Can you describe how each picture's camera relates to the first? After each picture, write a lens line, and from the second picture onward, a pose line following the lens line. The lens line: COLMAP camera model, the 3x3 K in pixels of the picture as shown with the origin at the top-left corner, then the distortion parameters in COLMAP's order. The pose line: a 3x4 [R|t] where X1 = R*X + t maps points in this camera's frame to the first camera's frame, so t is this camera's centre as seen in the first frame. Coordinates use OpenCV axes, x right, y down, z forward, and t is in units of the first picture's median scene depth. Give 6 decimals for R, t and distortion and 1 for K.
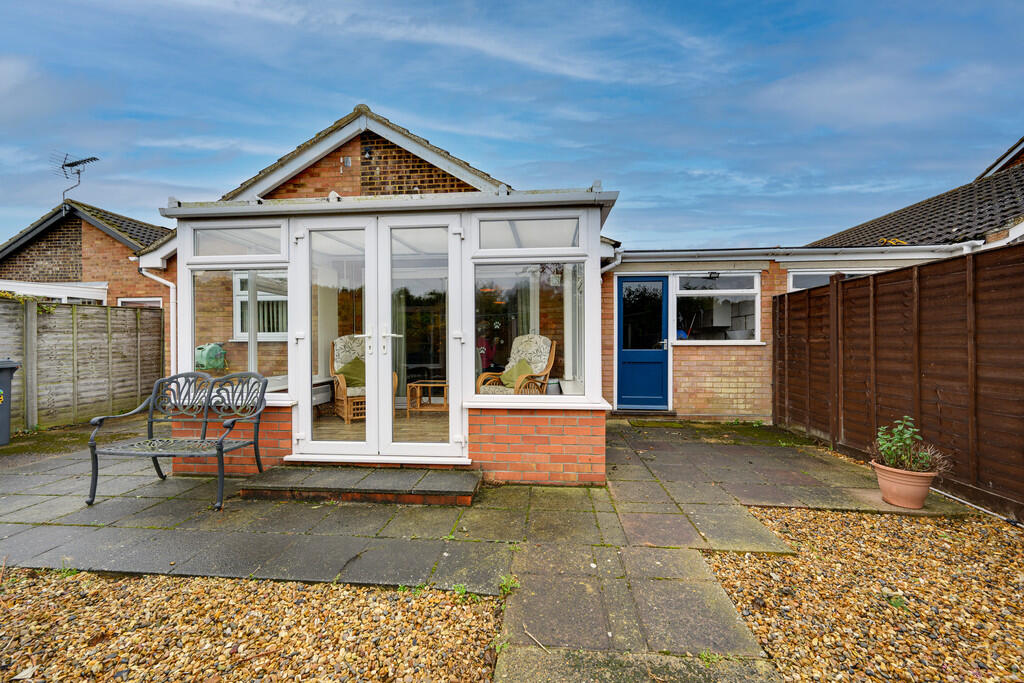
lens RADIAL K [[399.7, 0, 514.2], [0, 399.7, 340.8], [0, 0, 1]] dist [-0.001037, -0.000597]
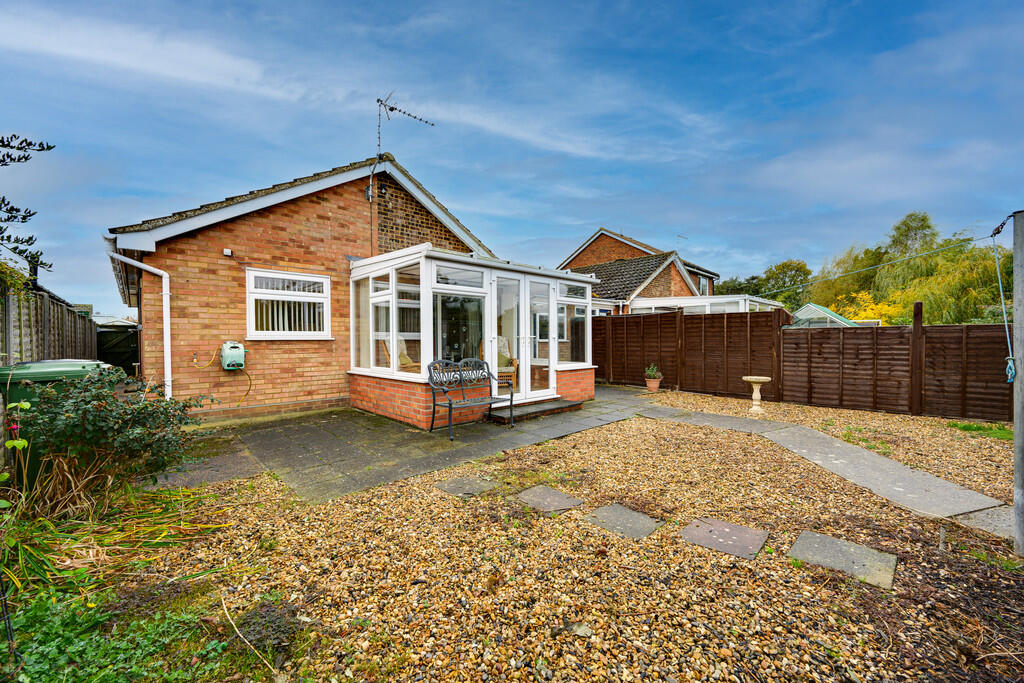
lens RADIAL K [[399.7, 0, 509.7], [0, 399.7, 340.4], [0, 0, 1]] dist [-0.001037, -0.000597]
pose [[0.666498, -0.000490, 0.745507, -1.038048], [0.000862, 1.000000, -0.000114, 0.003395], [-0.745507, 0.000719, 0.666498, -0.126340]]
